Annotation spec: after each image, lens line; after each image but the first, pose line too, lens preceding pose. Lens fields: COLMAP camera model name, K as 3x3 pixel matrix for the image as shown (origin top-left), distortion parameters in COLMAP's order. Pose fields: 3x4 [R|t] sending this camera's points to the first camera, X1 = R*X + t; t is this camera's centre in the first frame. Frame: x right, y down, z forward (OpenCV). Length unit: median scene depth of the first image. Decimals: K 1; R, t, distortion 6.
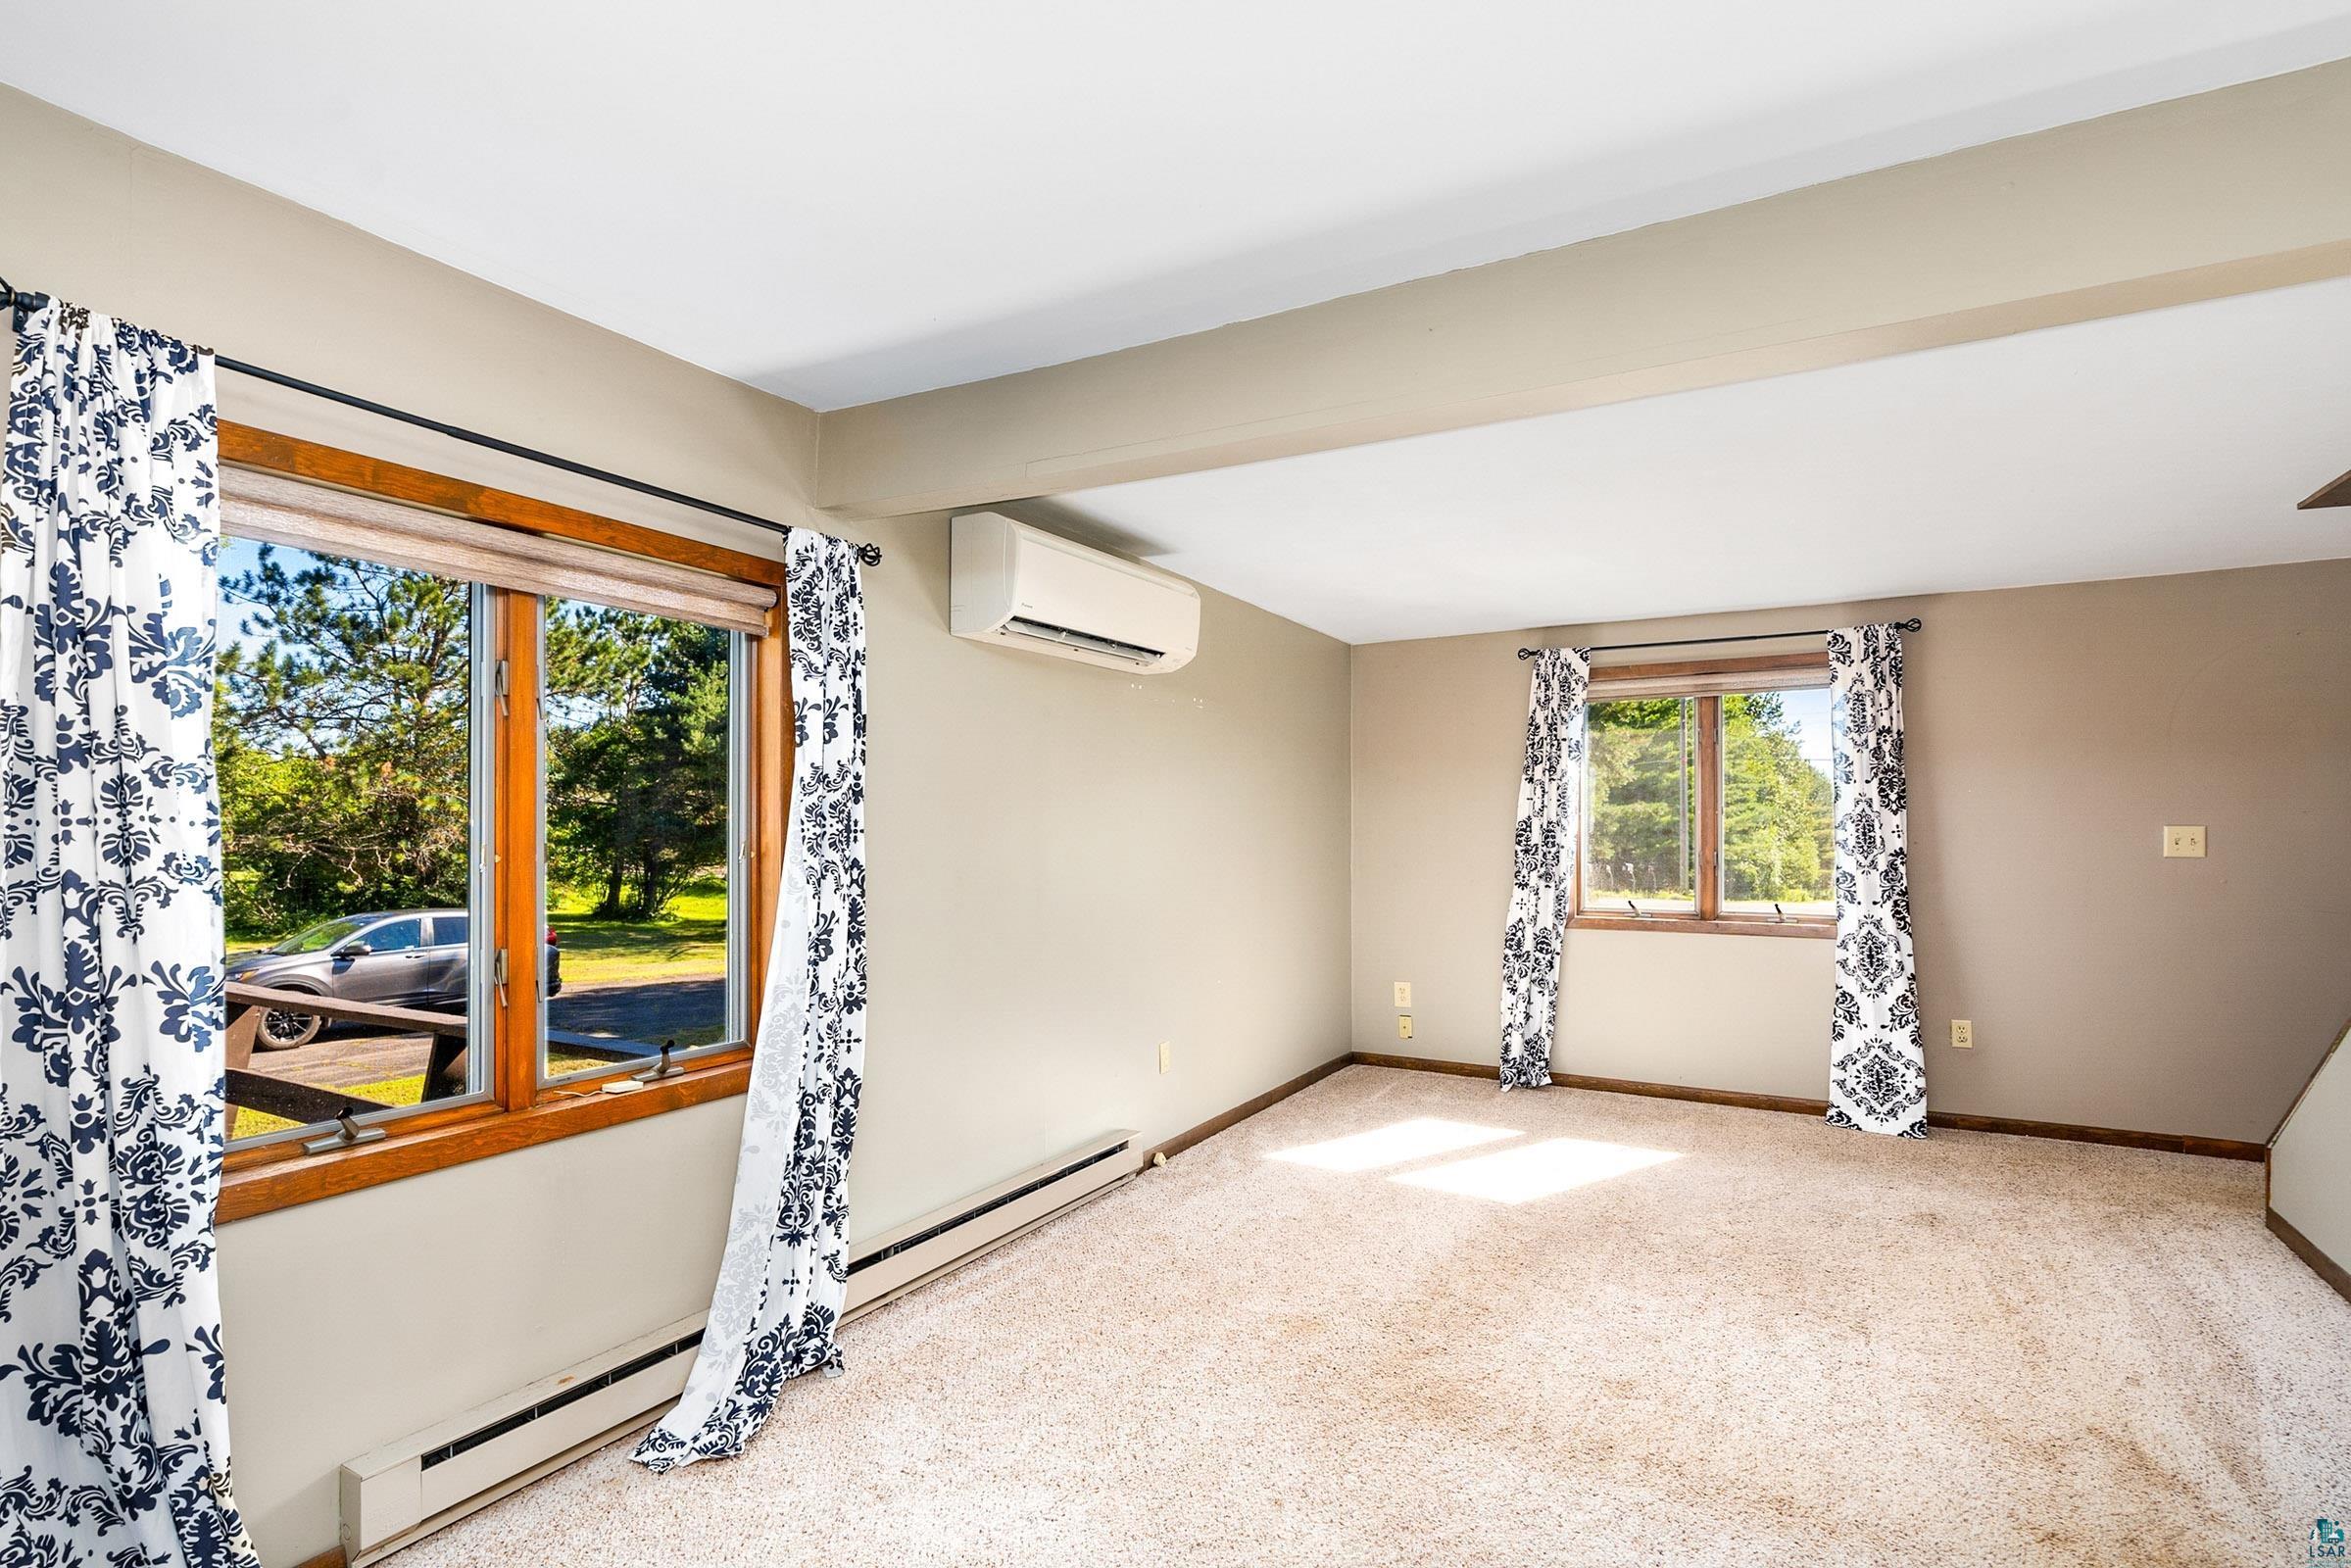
lens RADIAL K [[1108.3, 0, 1182.1], [0, 1108.3, 825.2], [0, 0, 1]] dist [-0.001660, -0.000074]
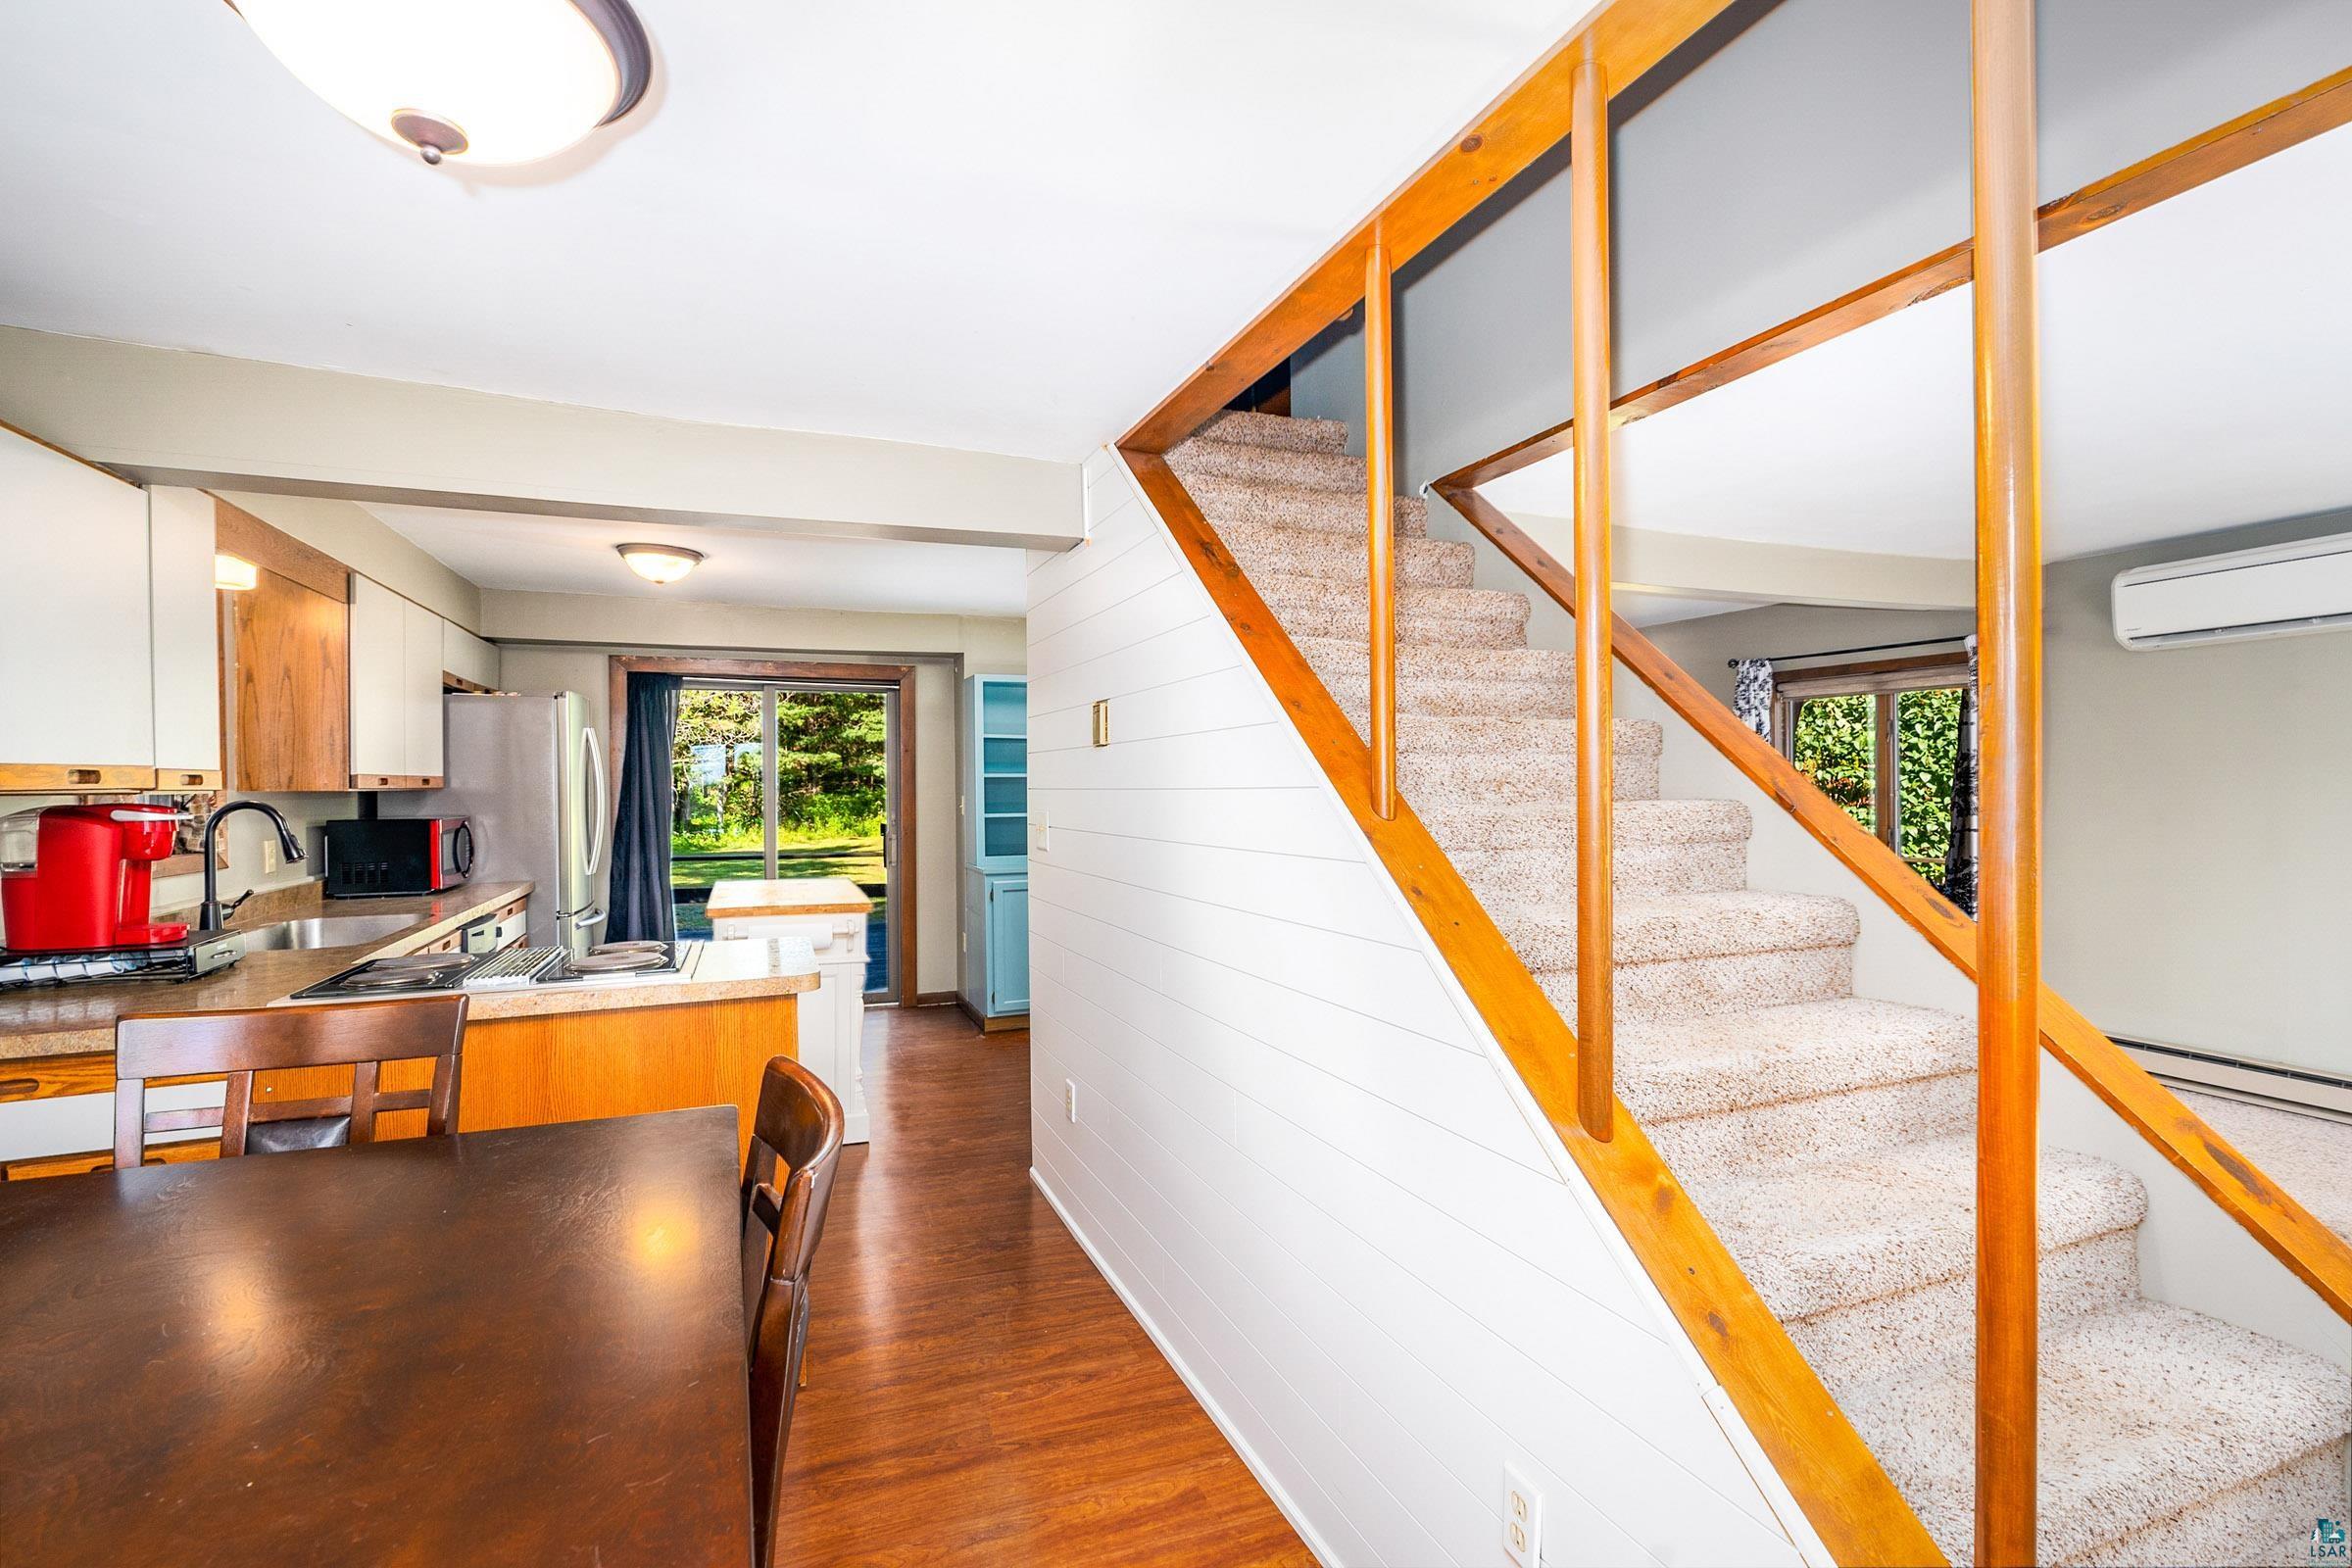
lens RADIAL K [[1051.2, 0, 1171.7], [0, 1051.2, 794.2], [0, 0, 1]] dist [-0.001741, 0.000247]
pose [[-0.625164, 0.017112, -0.780306, 1.156968], [0.012649, 0.999850, 0.011793, -0.009710], [0.780391, -0.002498, -0.625287, 0.589567]]
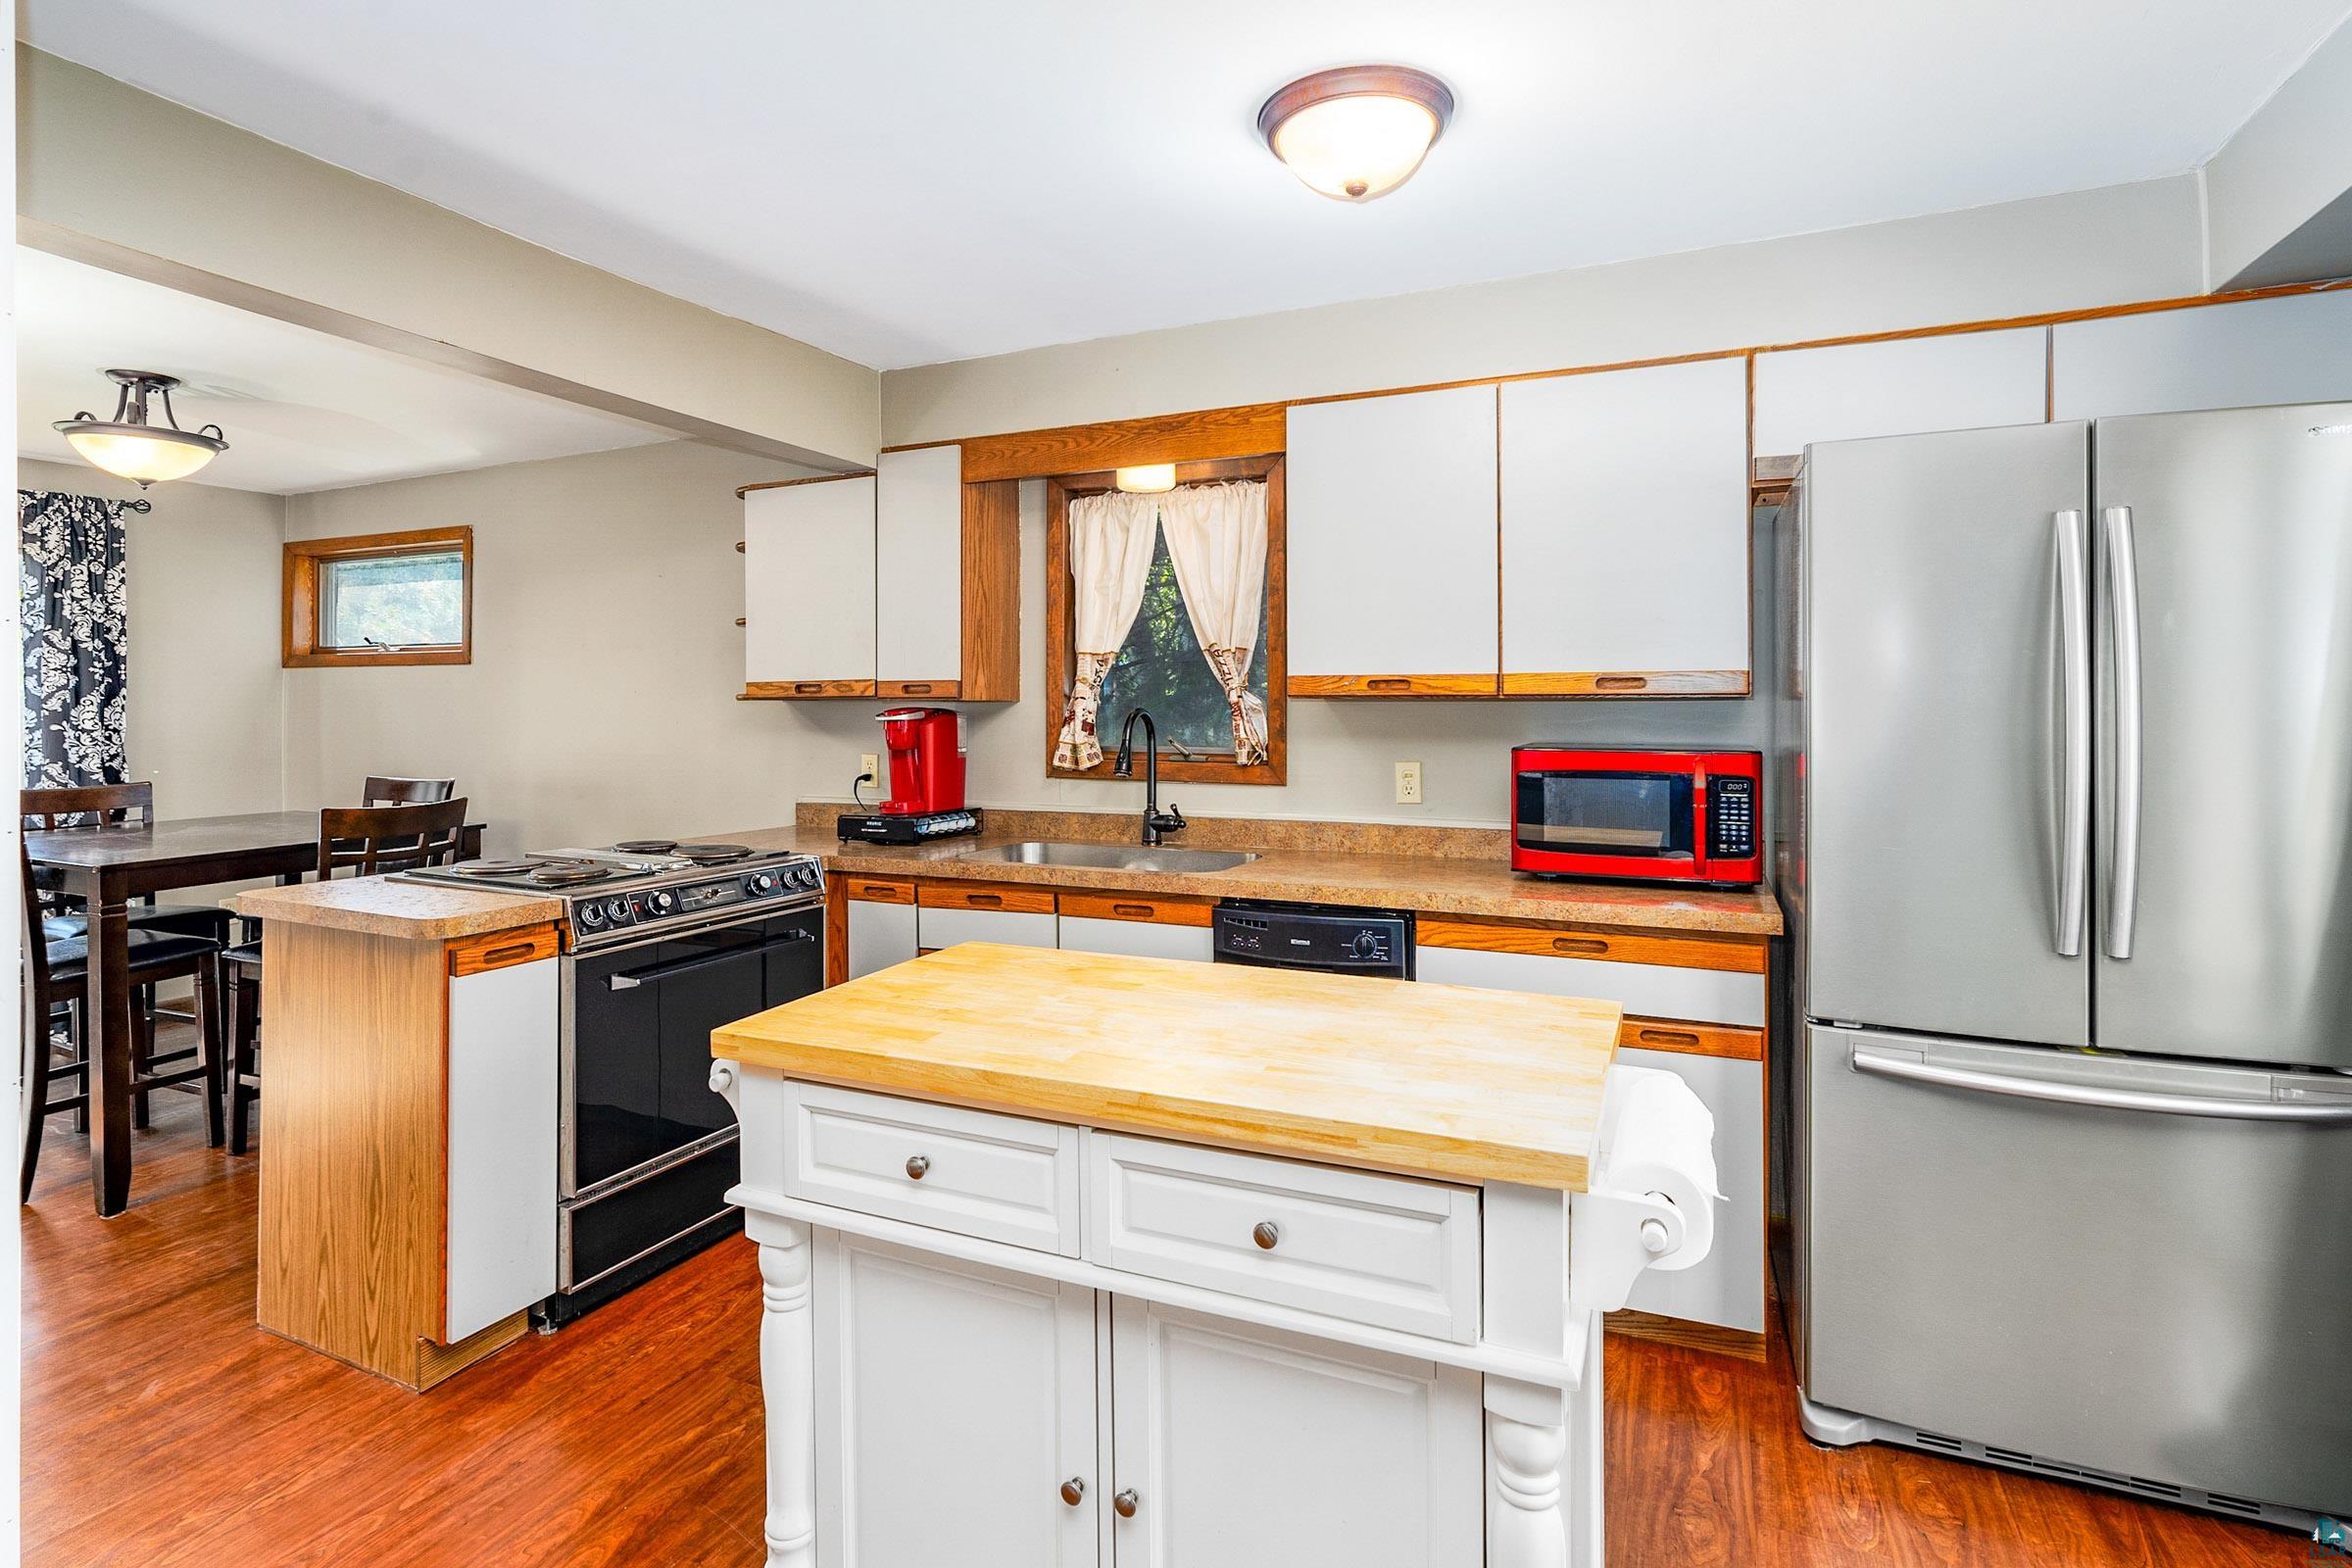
lens RADIAL K [[1151.6, 0, 1180.3], [0, 1151.6, 702.0], [0, 0, 1]] dist [-0.005647, 0.000140]
pose [[-0.099953, 0.007134, 0.994967, 0.306219], [-0.002265, 0.999970, -0.007397, -0.004023], [-0.994990, -0.002992, -0.099934, -0.235801]]
